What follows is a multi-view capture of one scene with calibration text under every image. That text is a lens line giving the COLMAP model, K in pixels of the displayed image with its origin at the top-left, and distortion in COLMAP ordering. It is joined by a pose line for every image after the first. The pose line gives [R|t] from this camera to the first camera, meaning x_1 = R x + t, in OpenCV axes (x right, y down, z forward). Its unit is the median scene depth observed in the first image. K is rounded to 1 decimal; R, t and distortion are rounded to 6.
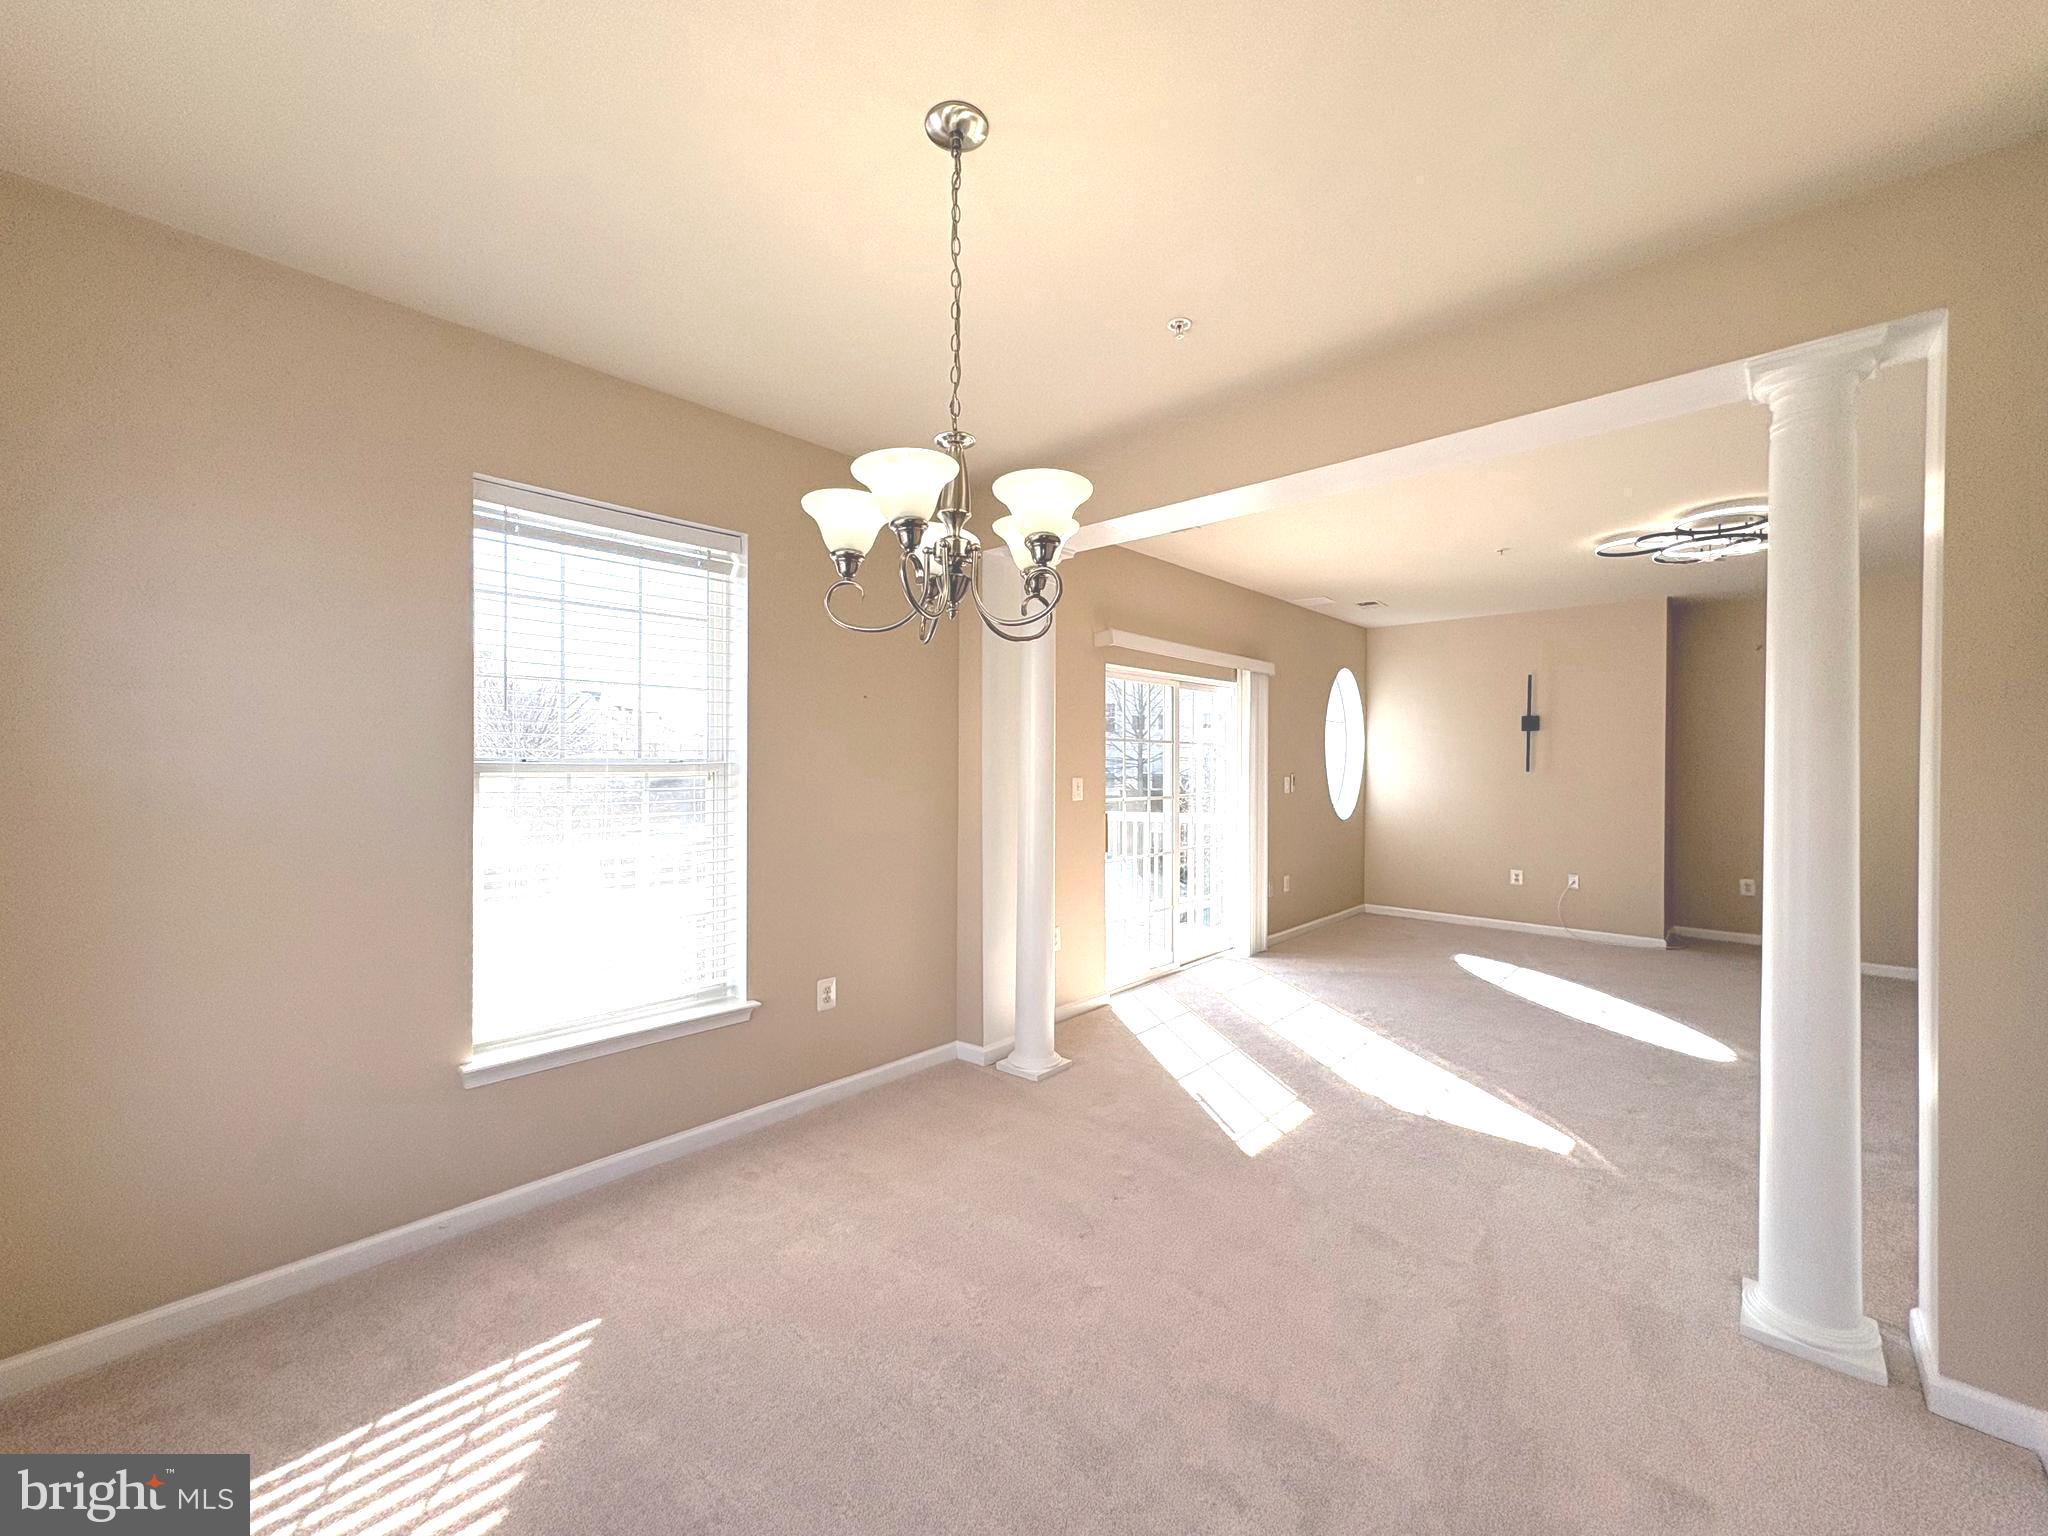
lens RADIAL K [[816.1, 0, 1021.7], [0, 816.1, 766.2], [0, 0, 1]] dist [-0.001105, 0.000829]
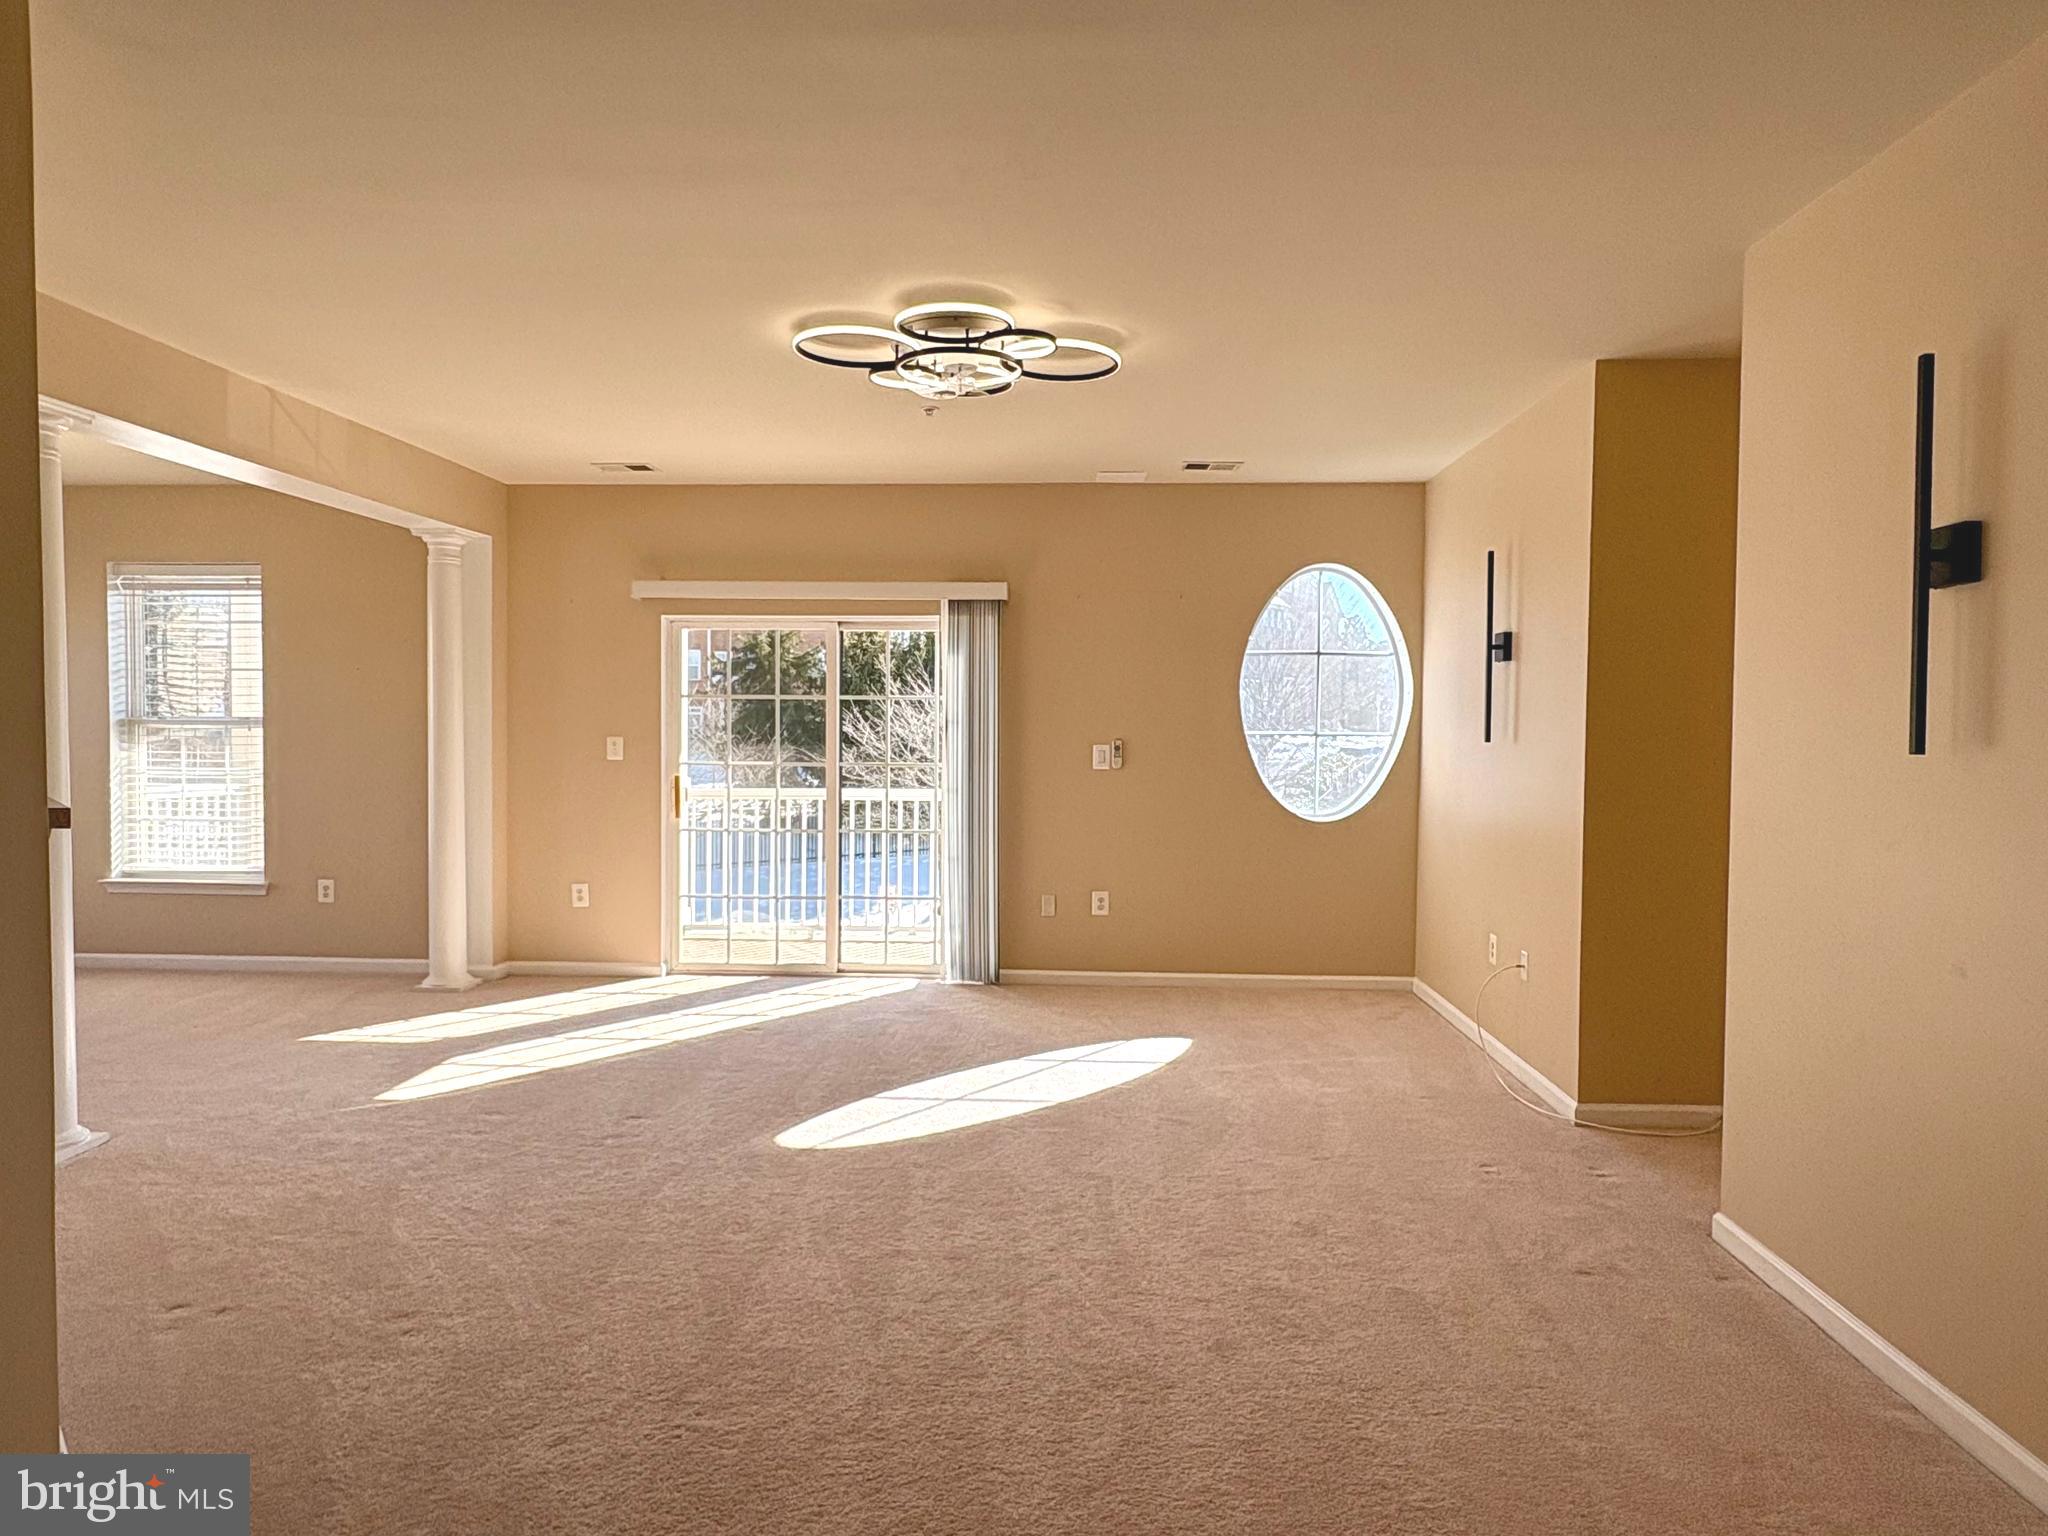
lens RADIAL K [[1266.1, 0, 1024.0], [0, 1266.1, 768.0], [0, 0, 1]] dist [-0.002563, 0.000641]
pose [[0.642380, 0.027671, -0.765887, 2.071425], [-0.008902, 0.999550, 0.028647, 0.006178], [0.766335, -0.011584, 0.642337, 0.538326]]
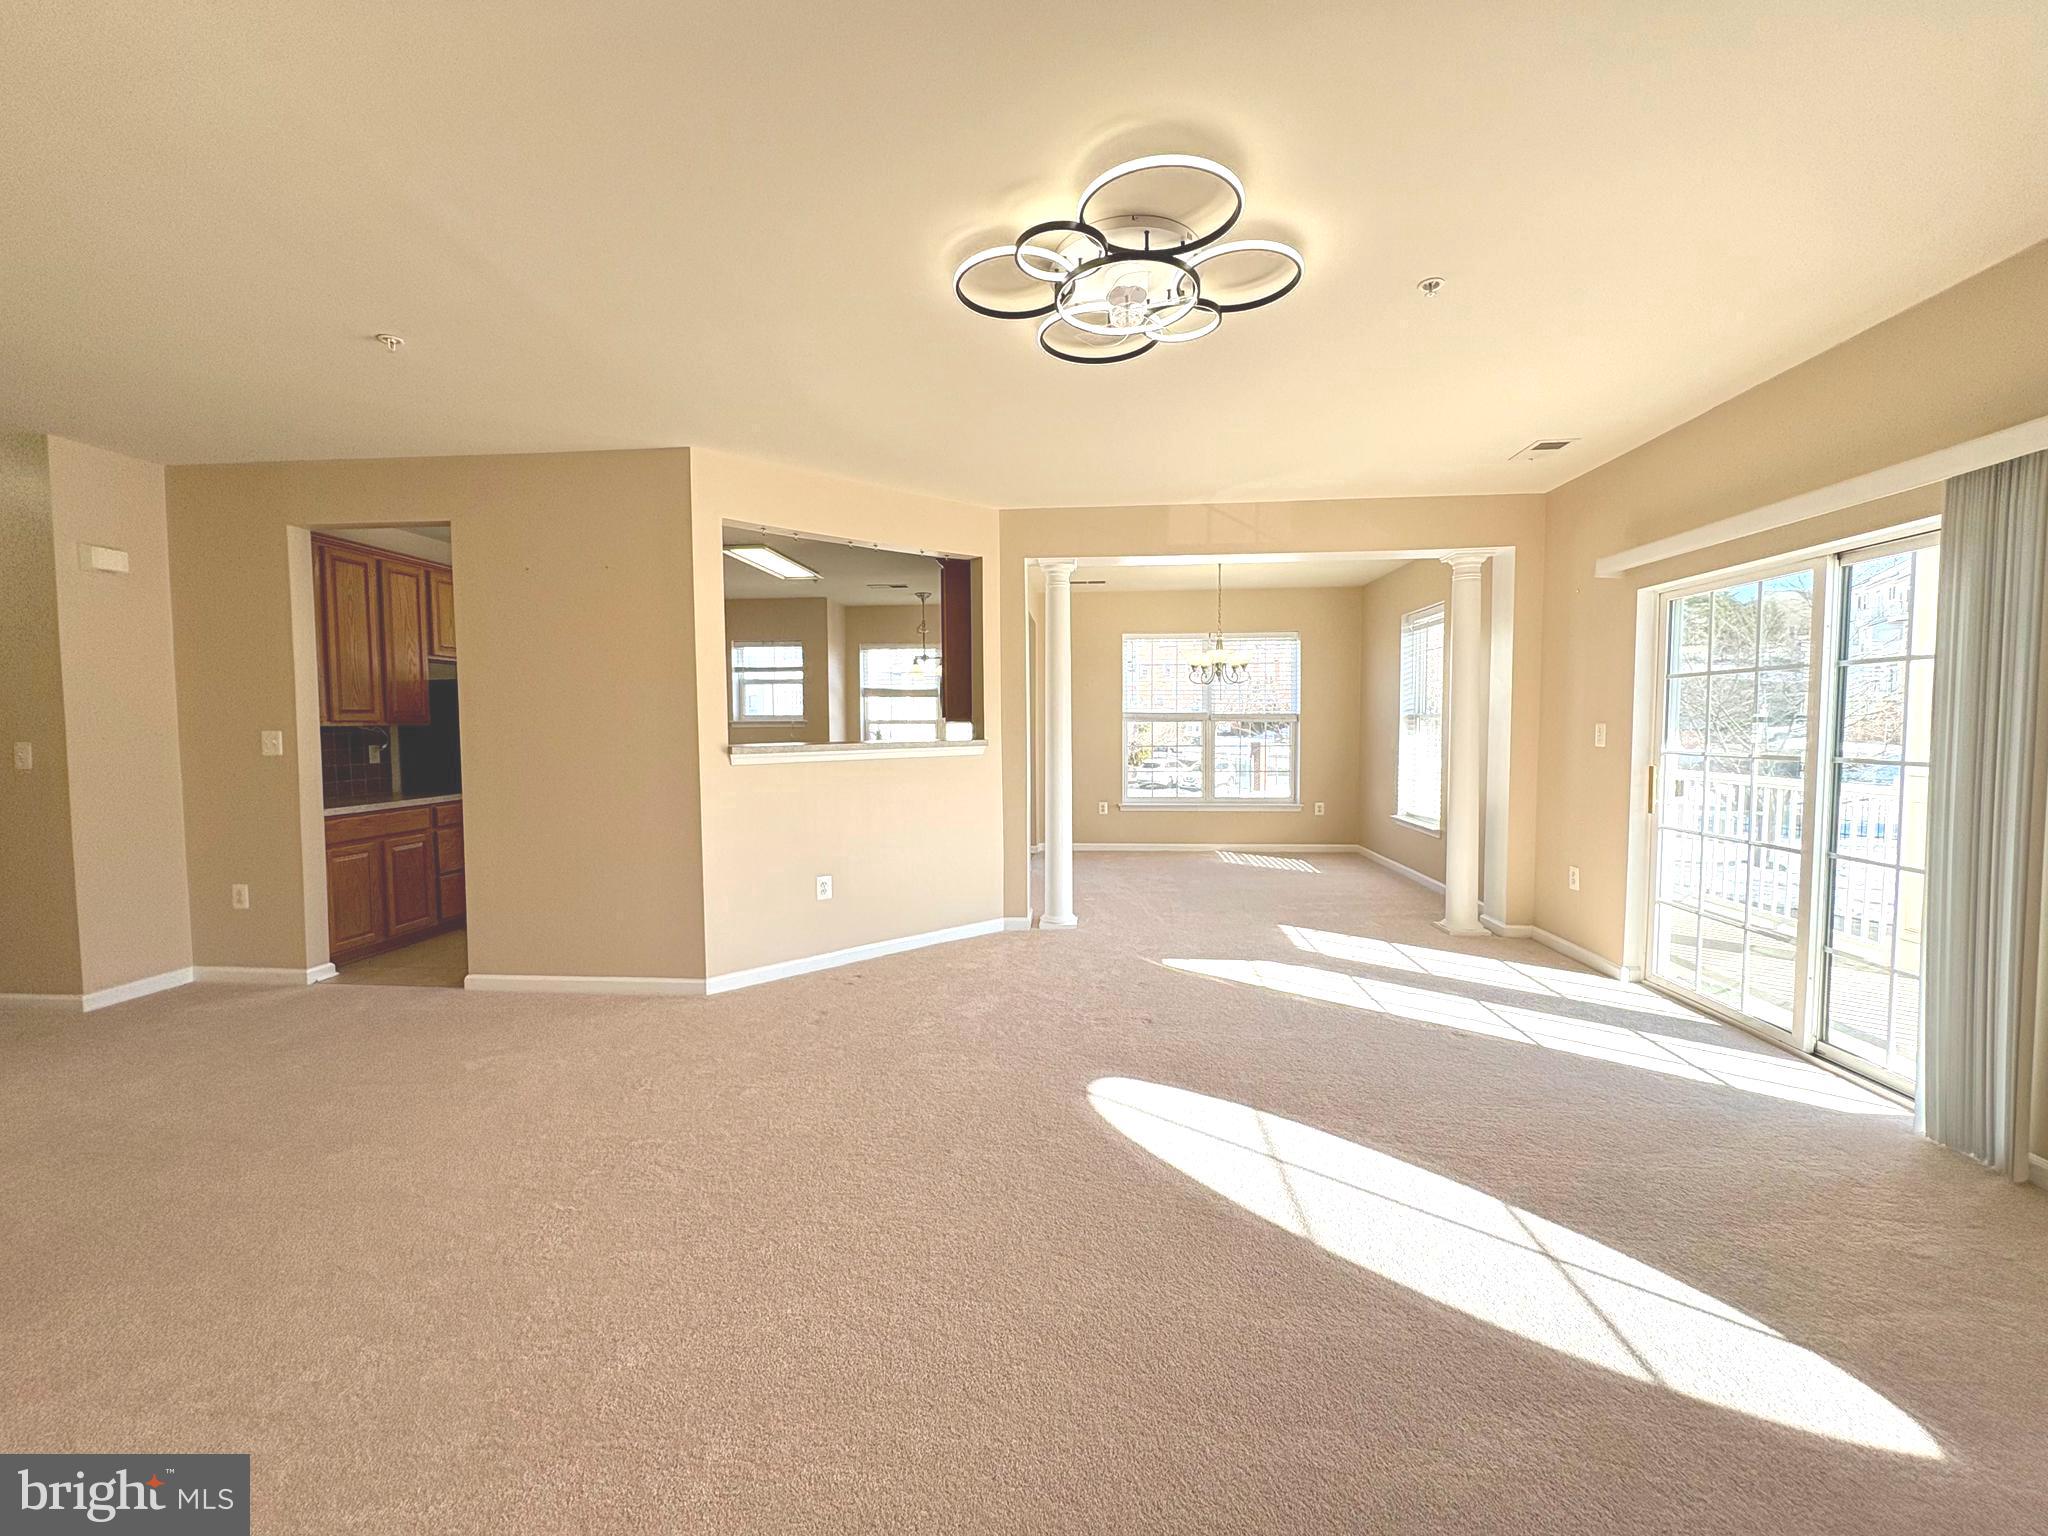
lens RADIAL K [[811.3, 0, 1024.6], [0, 811.3, 779.6], [0, 0, 1]] dist [0.000778, 0.000222]
pose [[-0.789515, 0.044414, -0.612123, 1.581746], [0.001787, 0.997540, 0.070074, 0.017338], [0.613729, 0.054231, -0.787652, 1.791374]]
